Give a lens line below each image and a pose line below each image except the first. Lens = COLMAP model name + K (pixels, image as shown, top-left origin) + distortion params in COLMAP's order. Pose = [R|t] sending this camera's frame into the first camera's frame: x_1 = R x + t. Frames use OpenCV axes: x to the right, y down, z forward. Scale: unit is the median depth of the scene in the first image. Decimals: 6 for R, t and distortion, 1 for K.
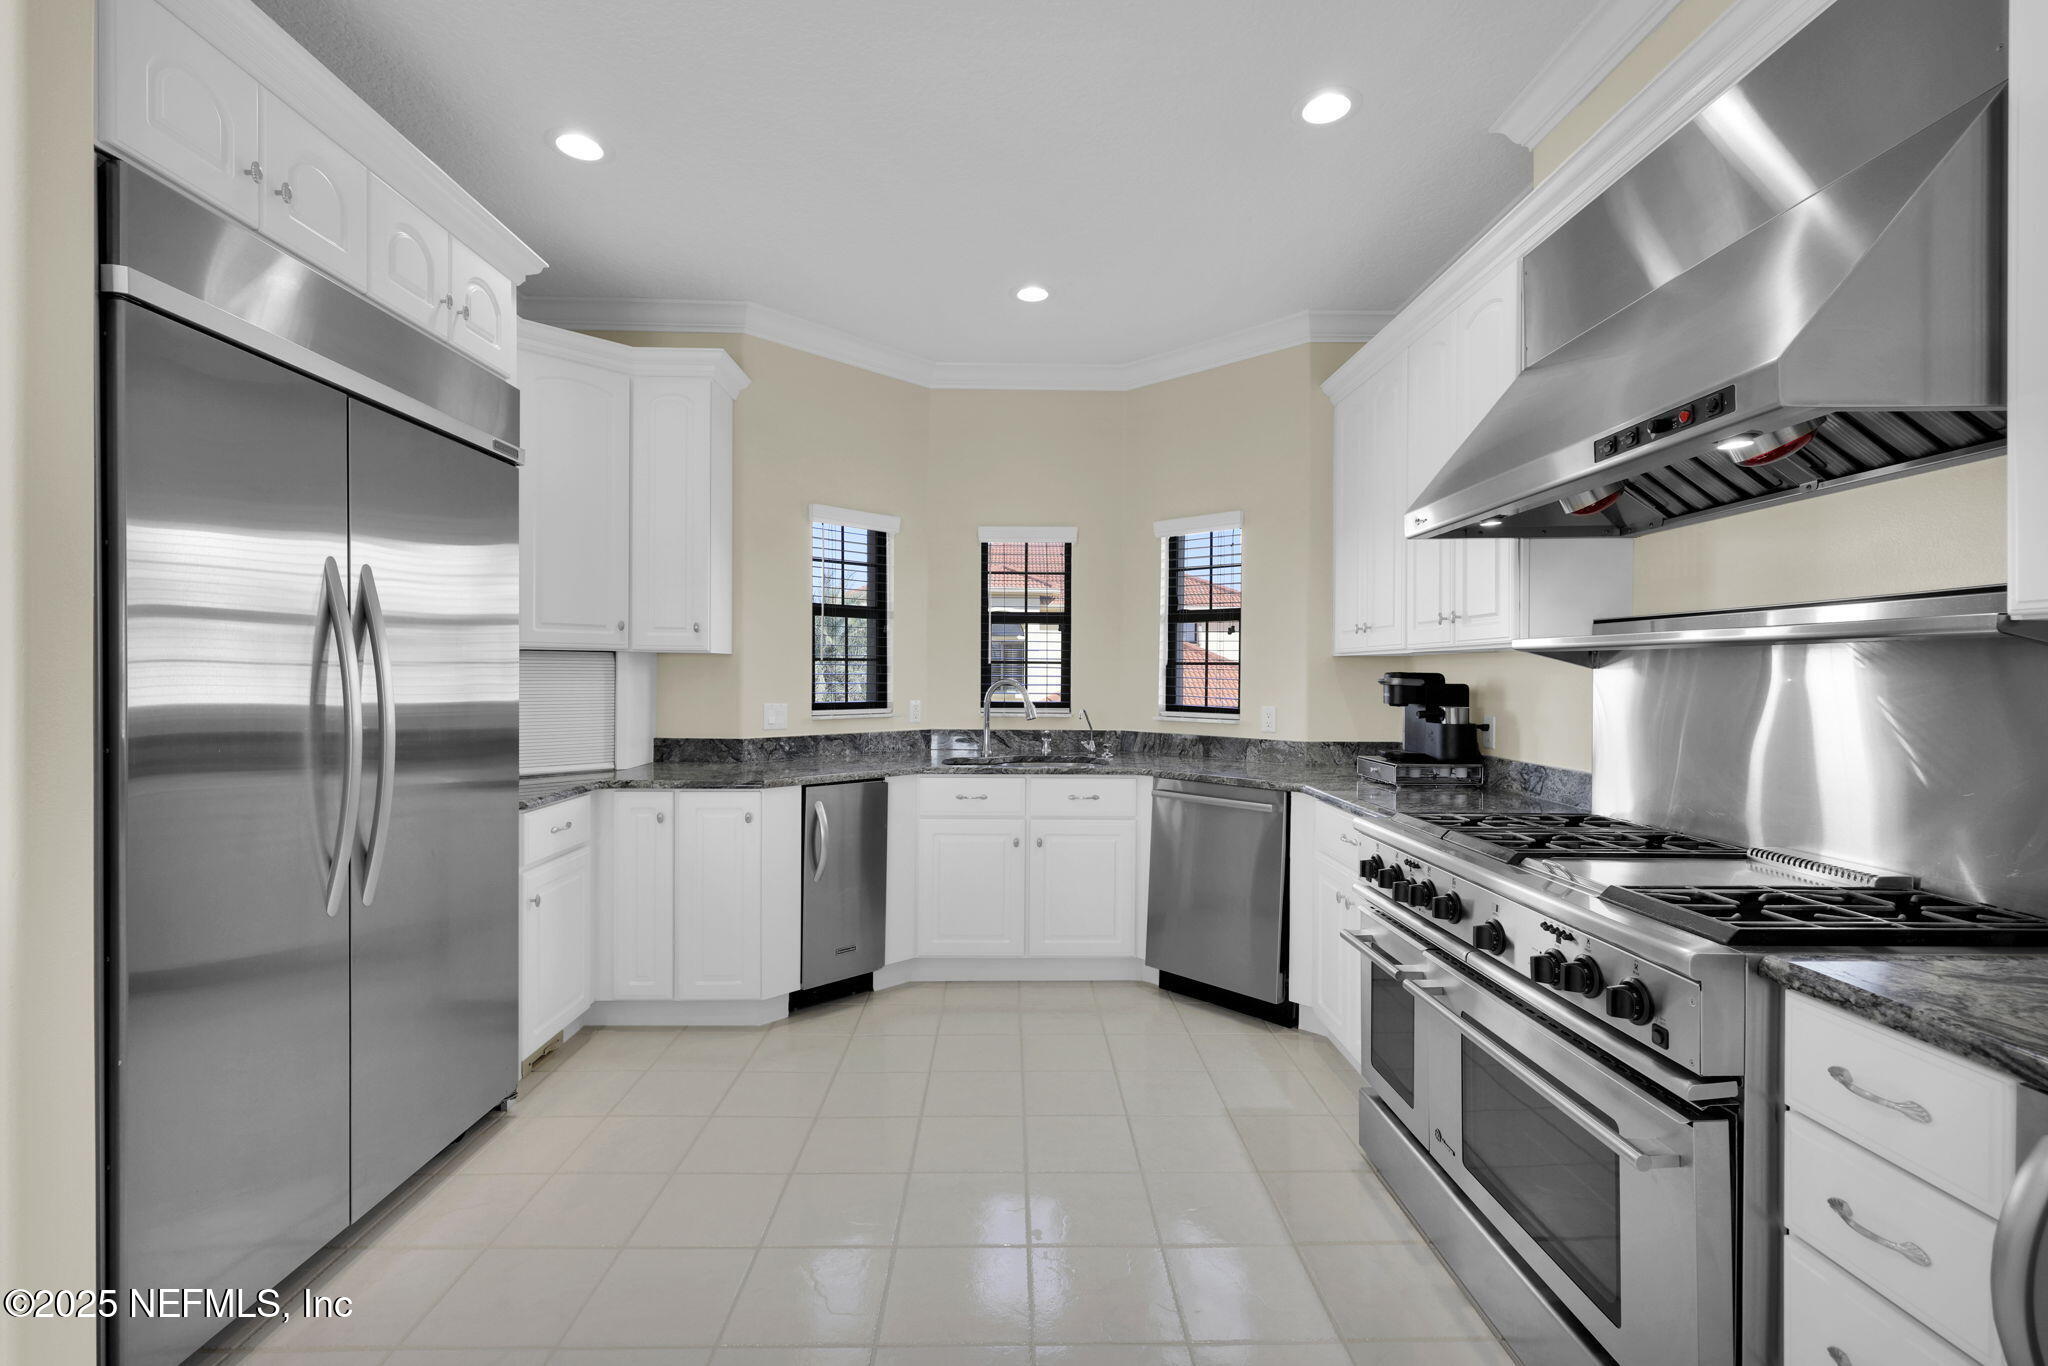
lens RADIAL K [[919.1, 0, 1024.0], [0, 919.1, 683.0], [0, 0, 1]] dist [0.000018, 0.000046]
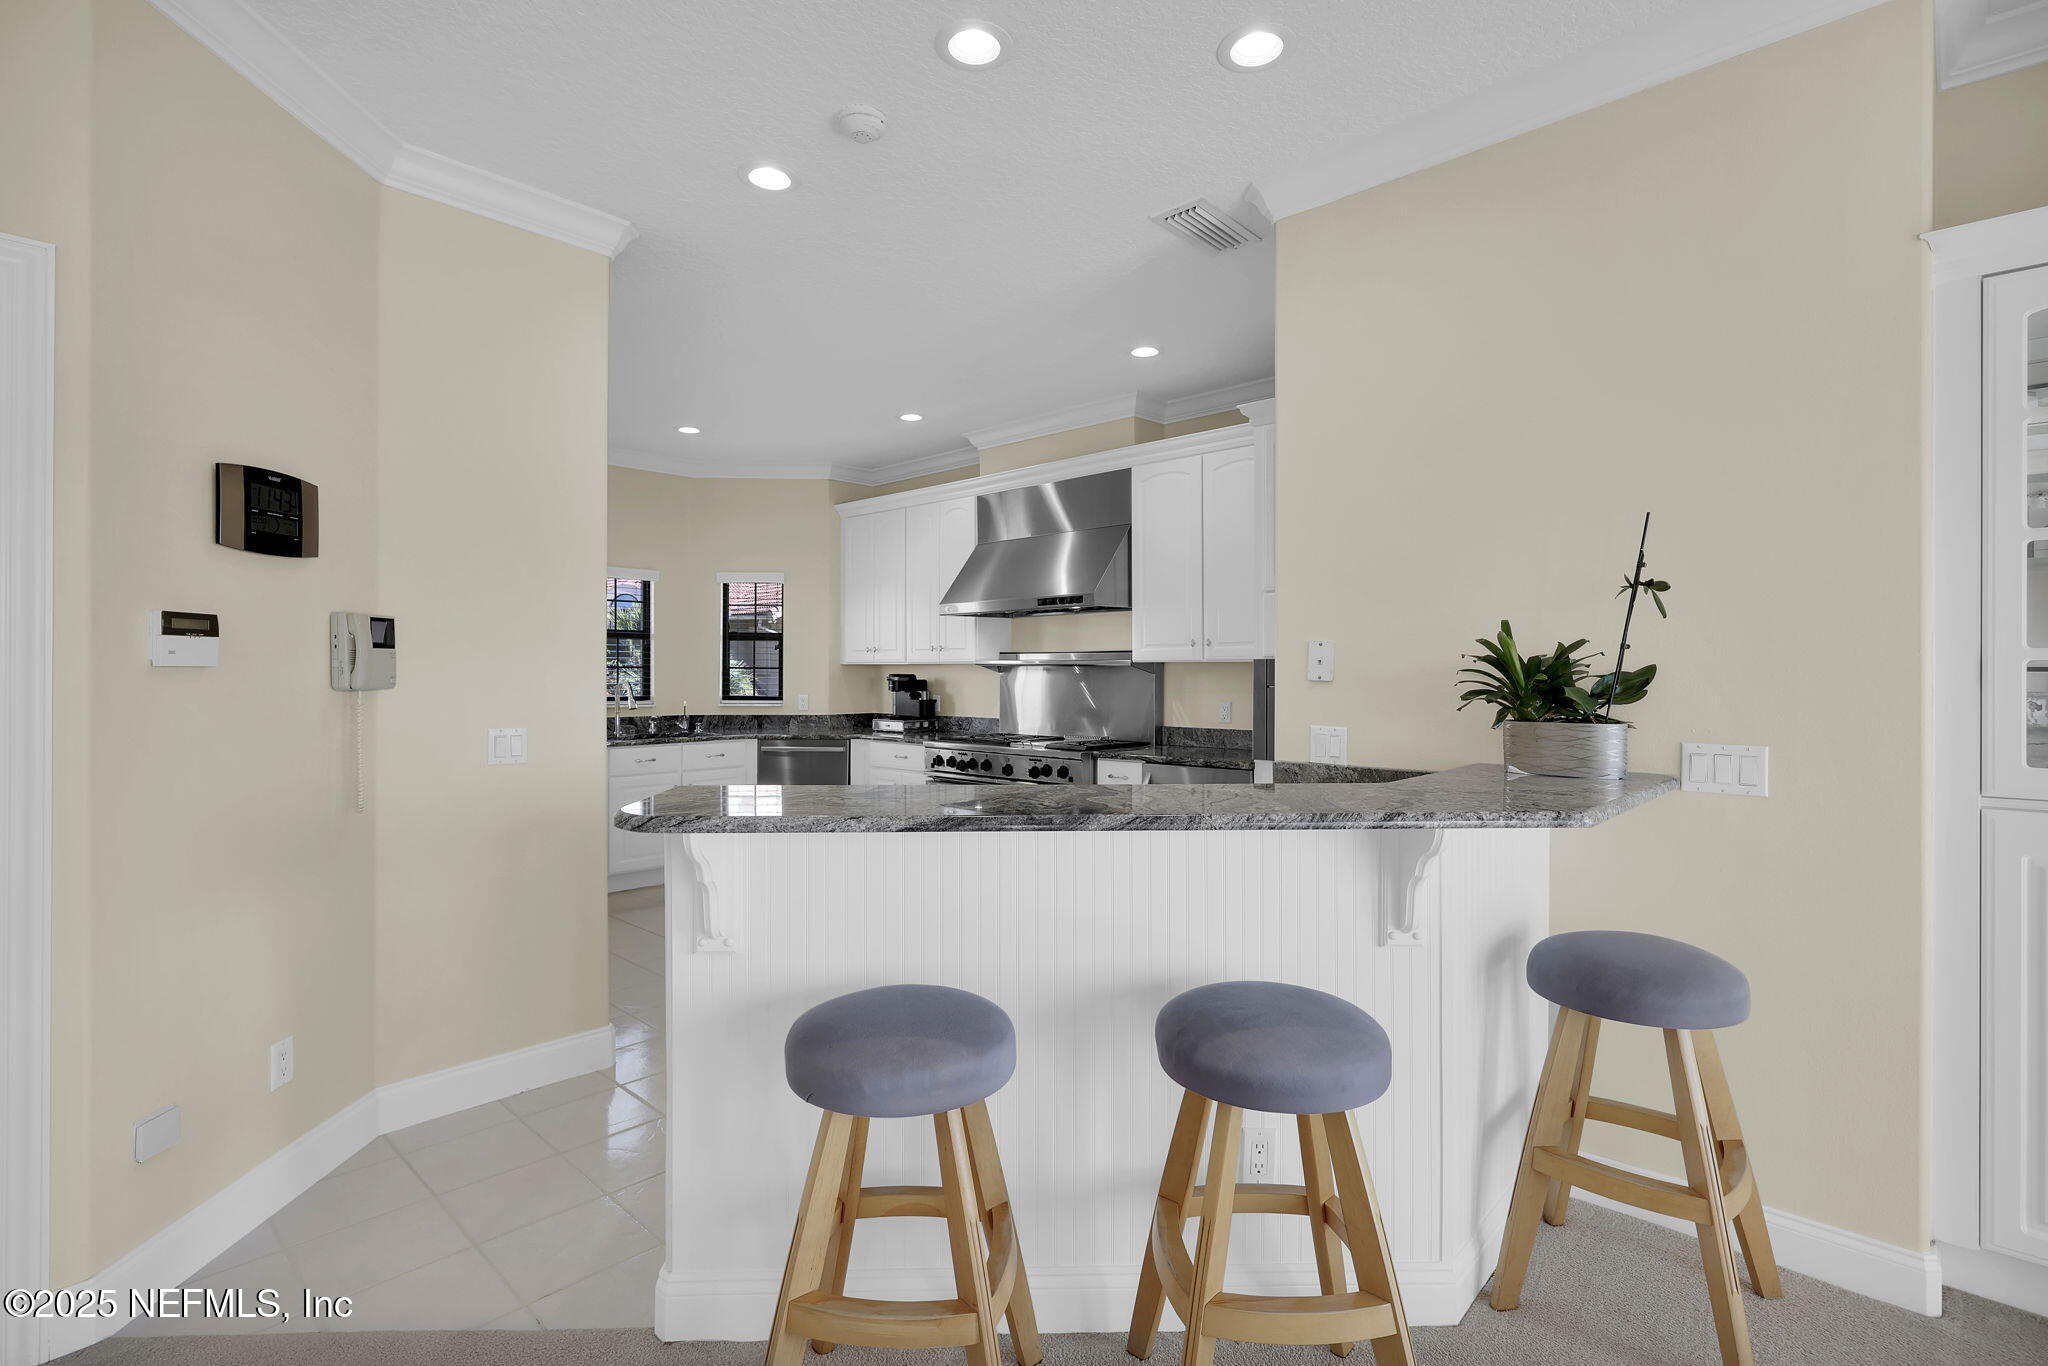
lens RADIAL K [[961.8, 0, 1024.4], [0, 961.8, 673.3], [0, 0, 1]] dist [-0.000378, -0.000938]
pose [[0.700260, -0.006222, 0.713861, -0.721941], [0.010624, 0.999942, -0.001706, -0.005924], [-0.713809, 0.008779, 0.700286, -0.511085]]
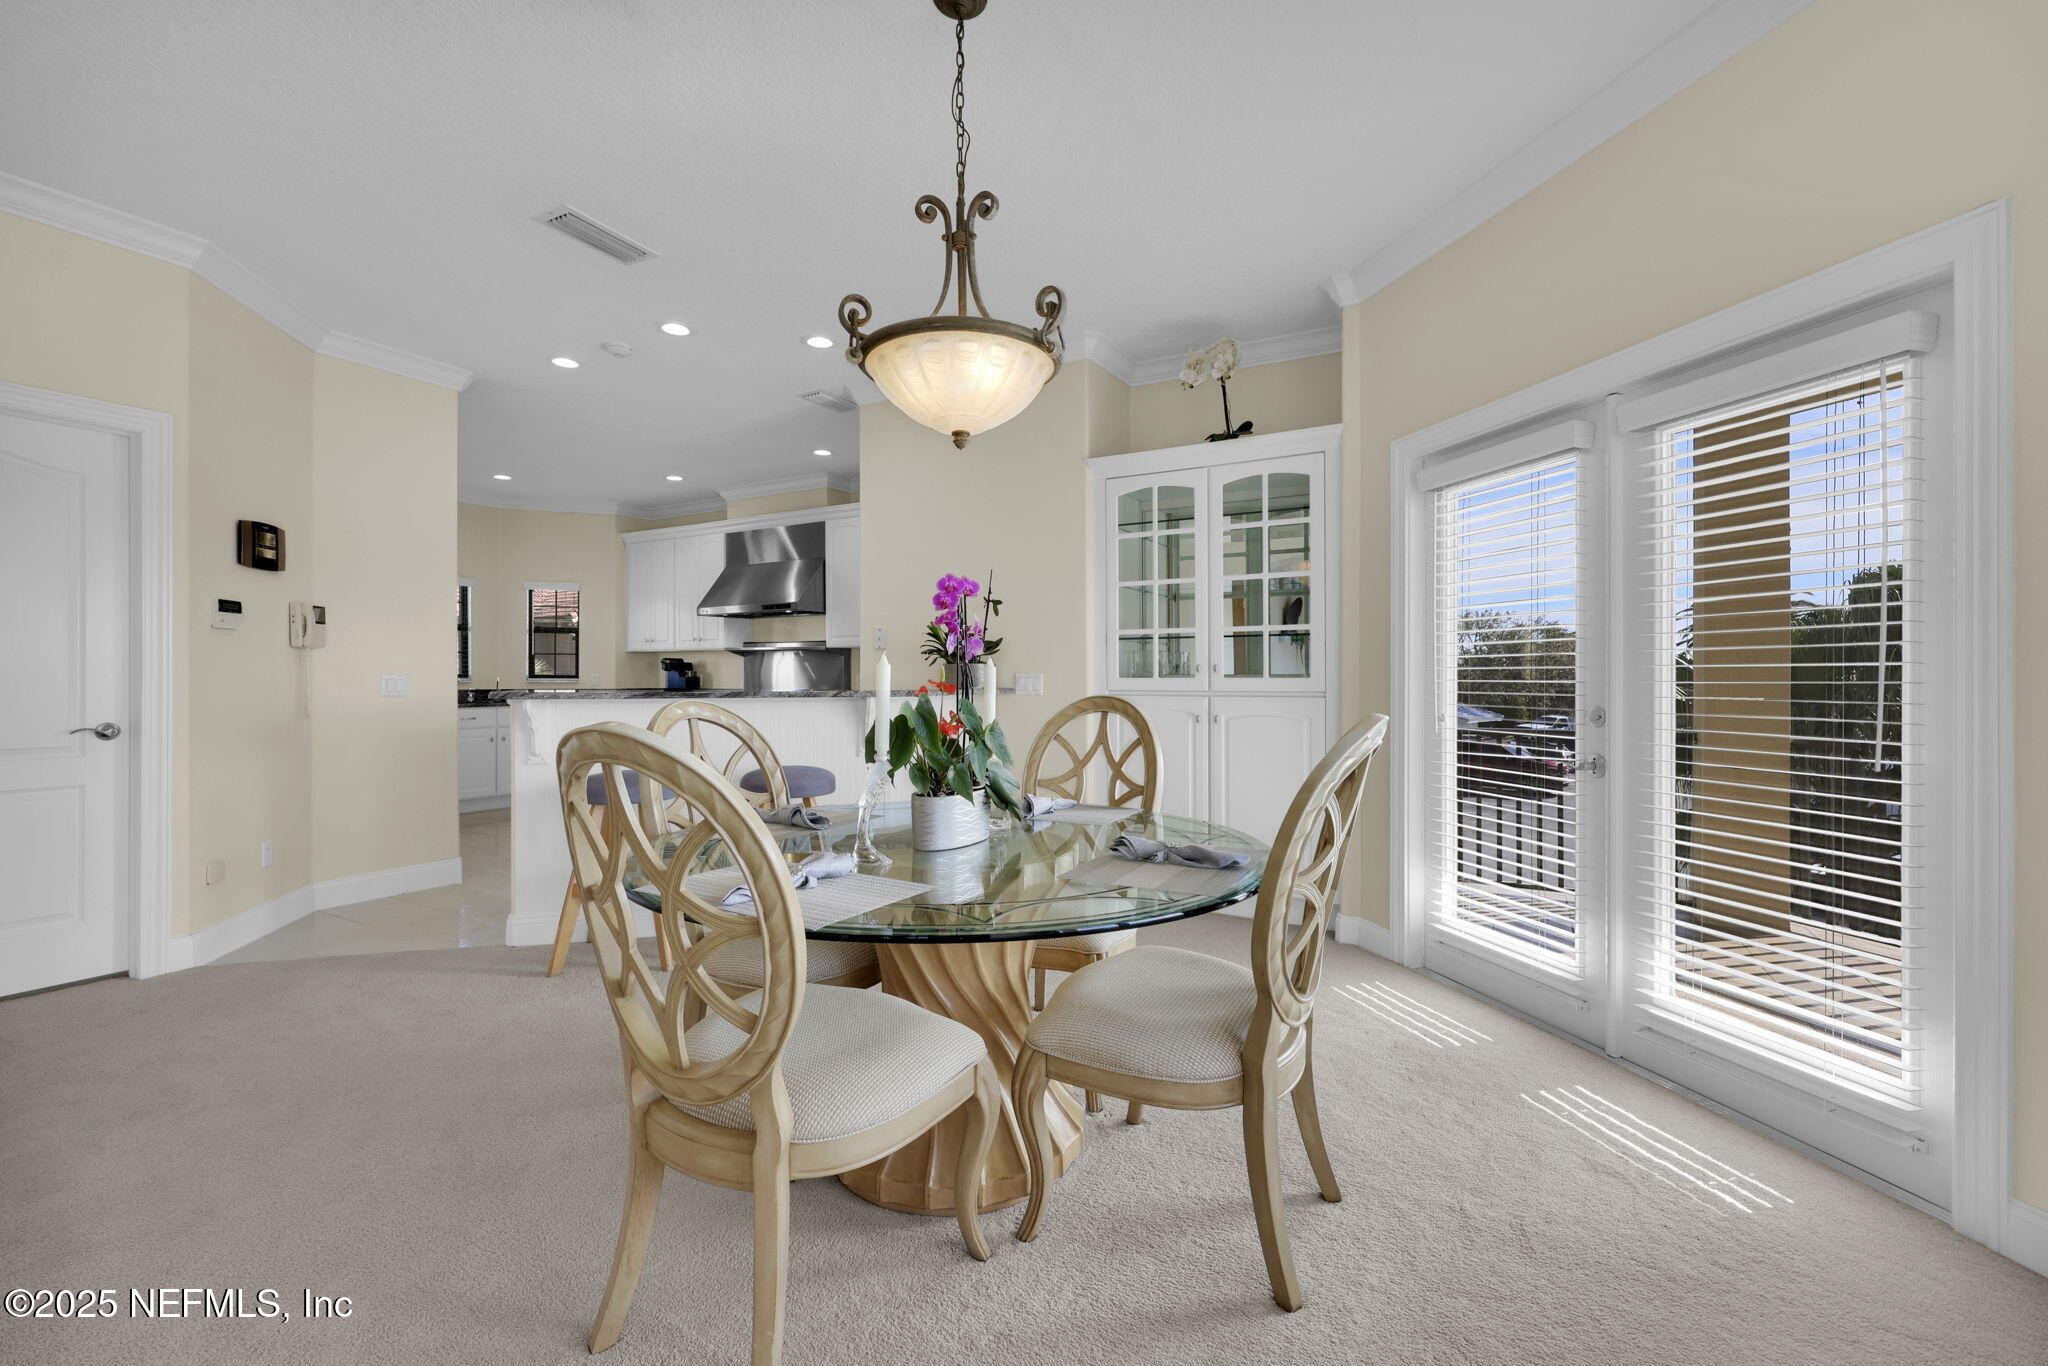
lens RADIAL K [[846.8, 0, 1023.2], [0, 846.8, 679.7], [0, 0, 1]] dist [0.000857, 0.000054]
pose [[0.517403, -0.009397, 0.855690, -0.999342], [0.010096, 0.999937, 0.004876, 0.042634], [-0.855682, 0.006117, 0.517466, -0.987685]]
